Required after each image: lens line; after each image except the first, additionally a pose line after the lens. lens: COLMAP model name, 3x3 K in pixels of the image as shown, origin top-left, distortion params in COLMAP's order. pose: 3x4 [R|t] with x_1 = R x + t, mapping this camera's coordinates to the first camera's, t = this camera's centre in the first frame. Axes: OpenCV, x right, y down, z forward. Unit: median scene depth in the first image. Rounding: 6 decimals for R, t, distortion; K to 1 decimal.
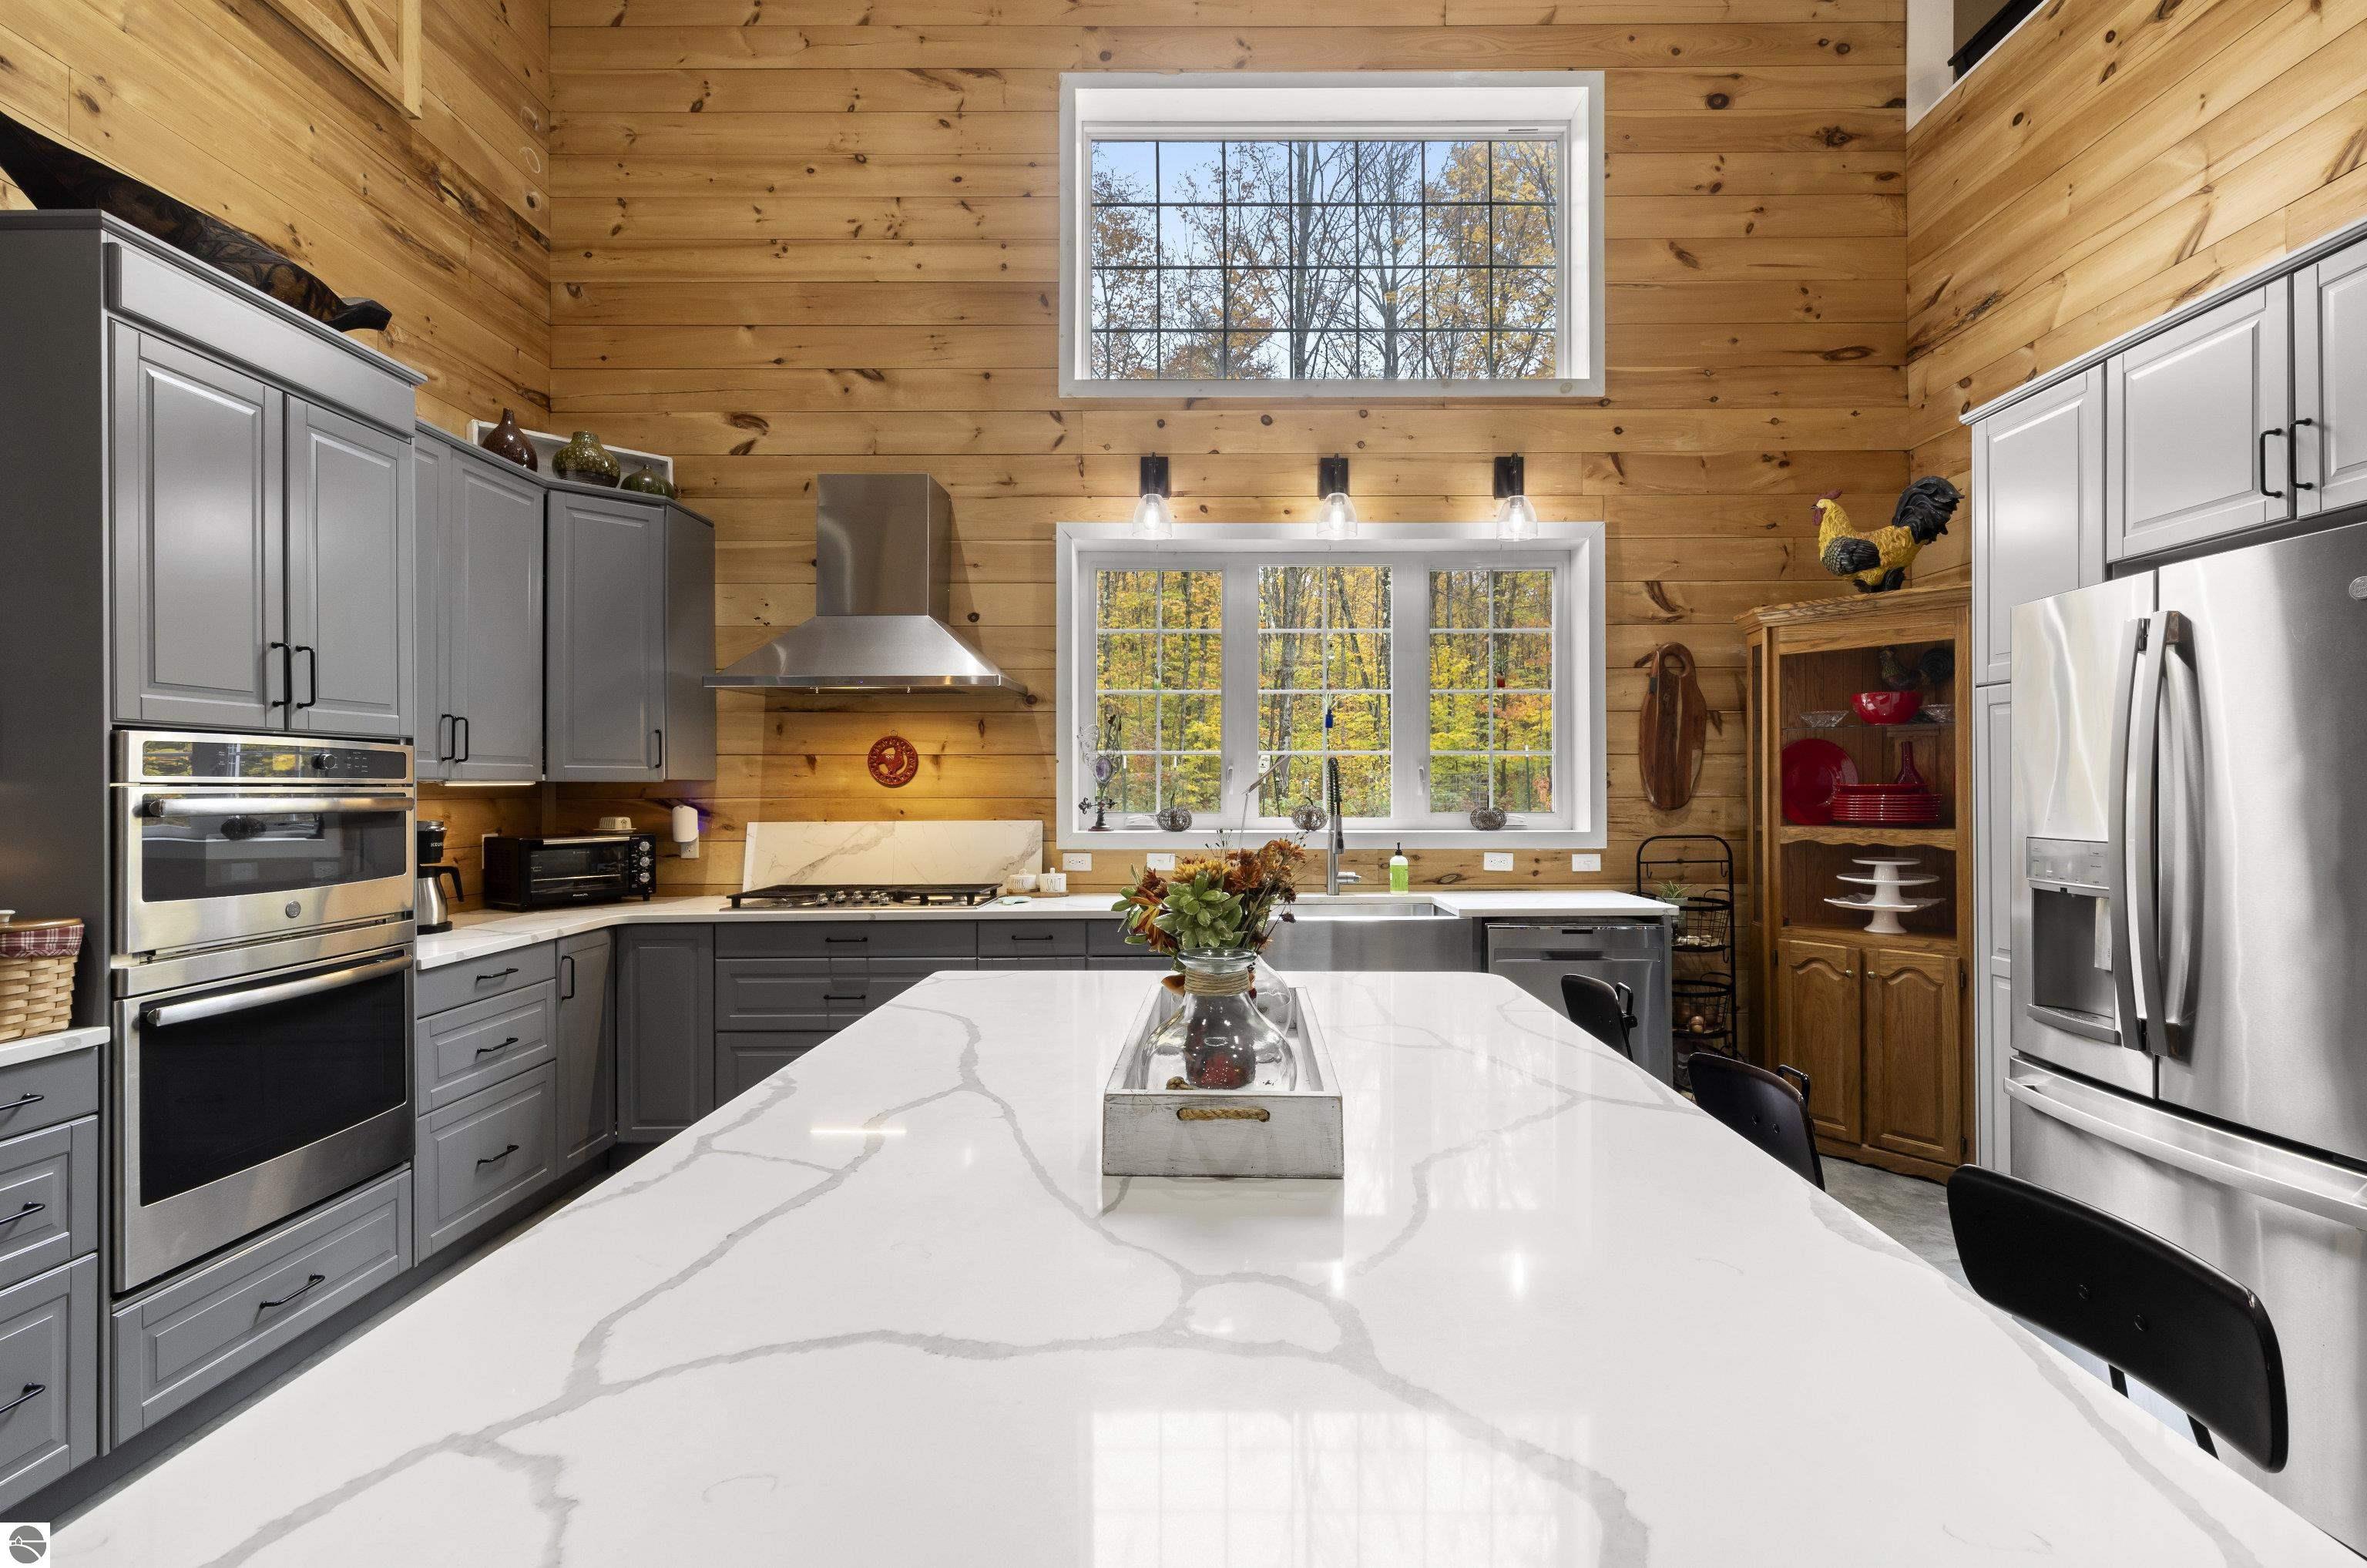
lens RADIAL K [[1075.4, 0, 1198.9], [0, 1075.4, 777.5], [0, 0, 1]] dist [0.003905, 0.000387]
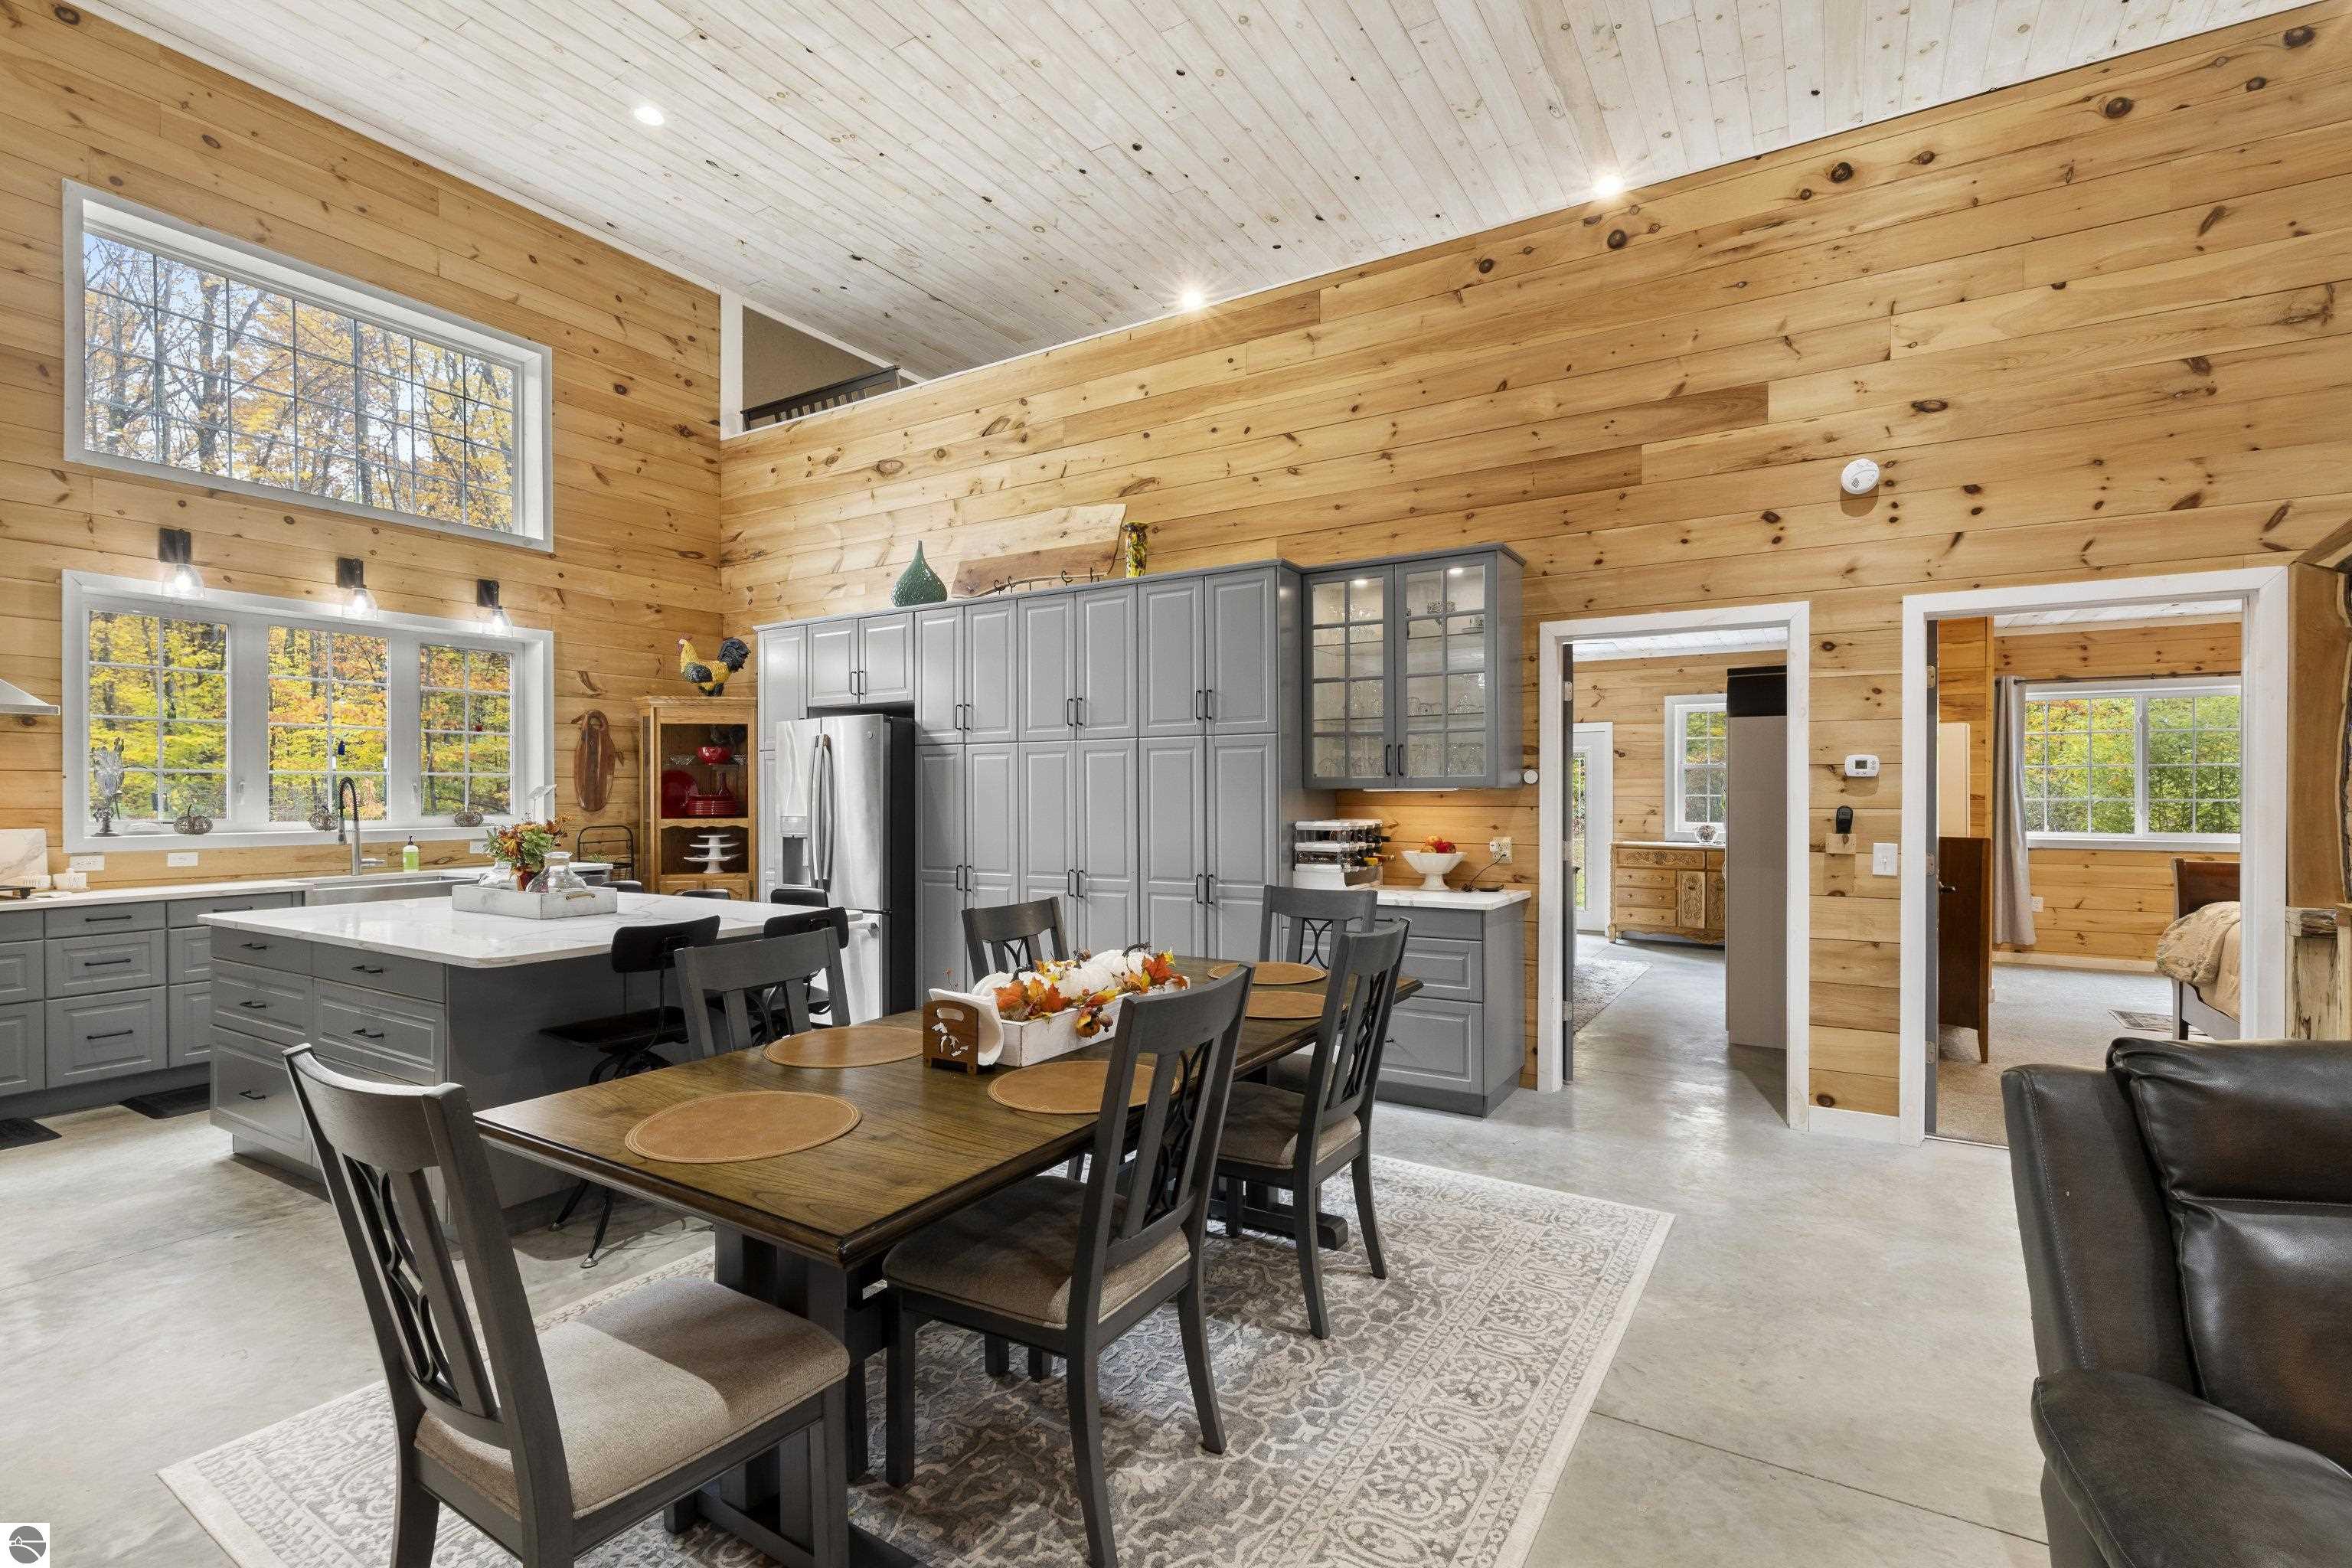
lens RADIAL K [[1068.6, 0, 1198.8], [0, 1068.6, 796.2], [0, 0, 1]] dist [0.003905, 0.000387]
pose [[0.503317, -0.002532, 0.864098, -0.516105], [-0.002713, 0.999986, 0.004511, -0.002698], [-0.864098, -0.004614, 0.503303, -0.631738]]
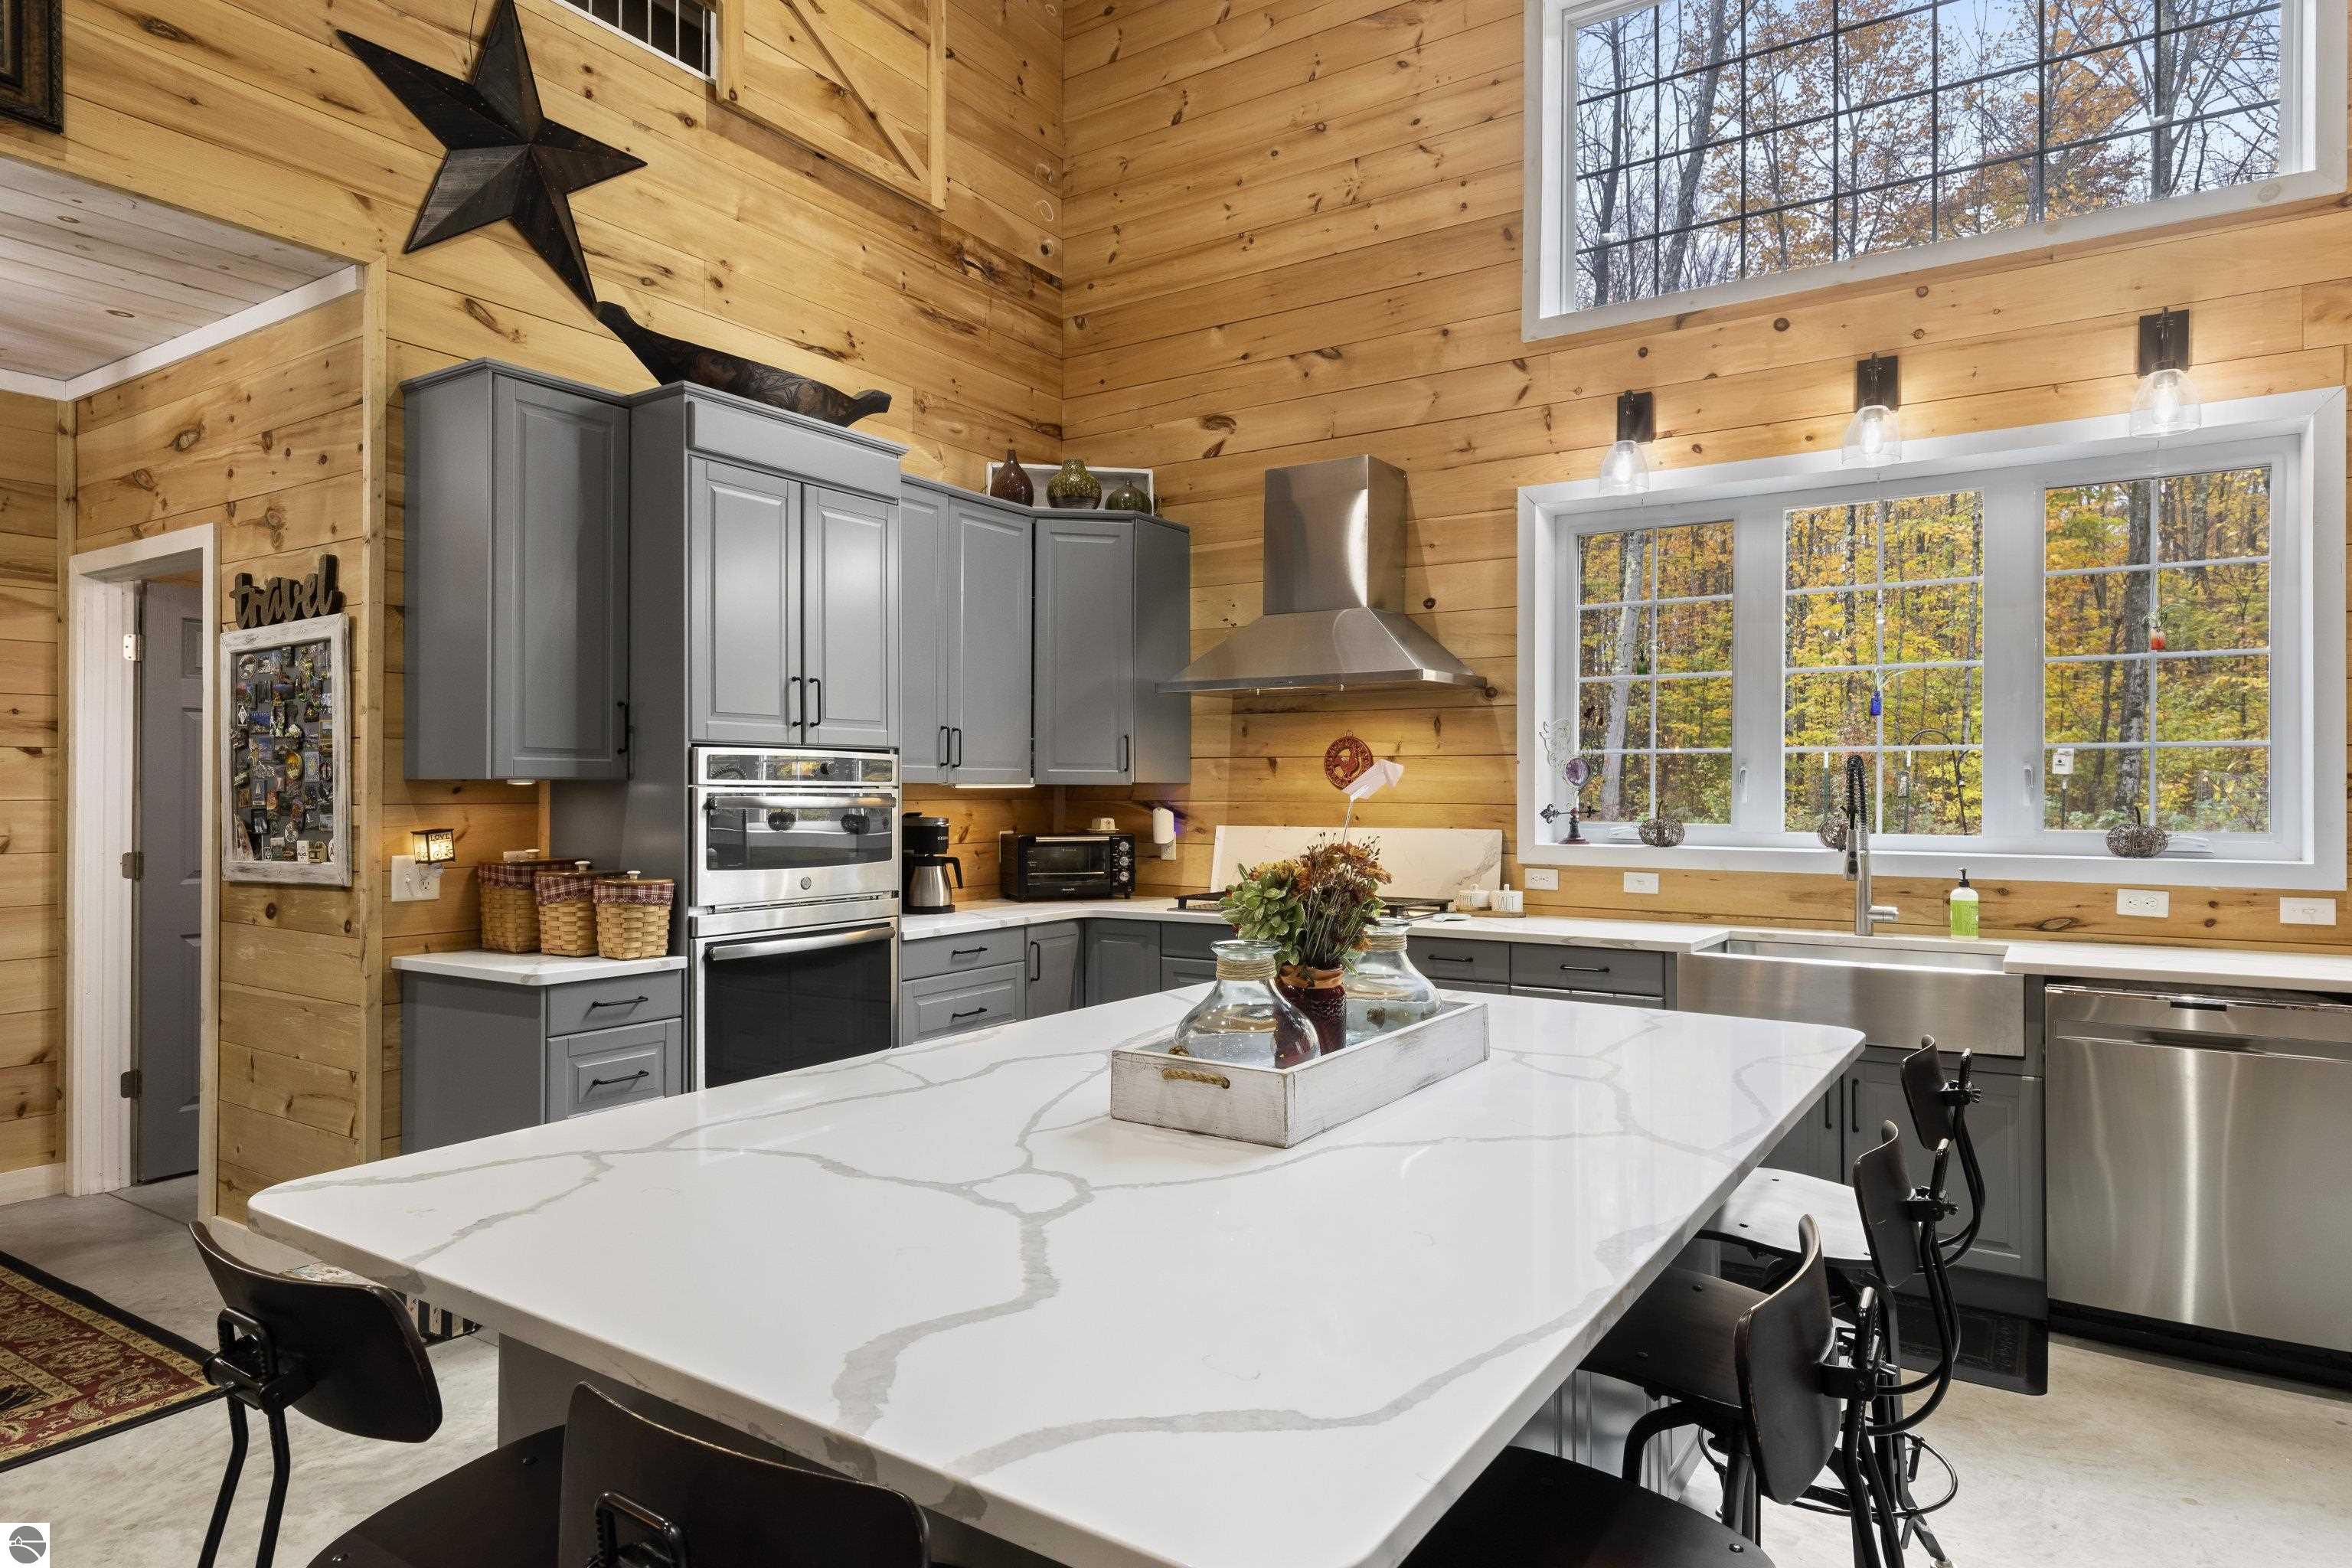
lens RADIAL K [[1336.9, 0, 1188.6], [0, 1336.9, 787.9], [0, 0, 1]] dist [0.003481, -0.000629]
pose [[0.840822, 0.003290, -0.541302, 0.230099], [-0.000286, 0.999984, 0.005633, -0.000337], [0.541312, -0.004582, 0.840809, -0.054905]]
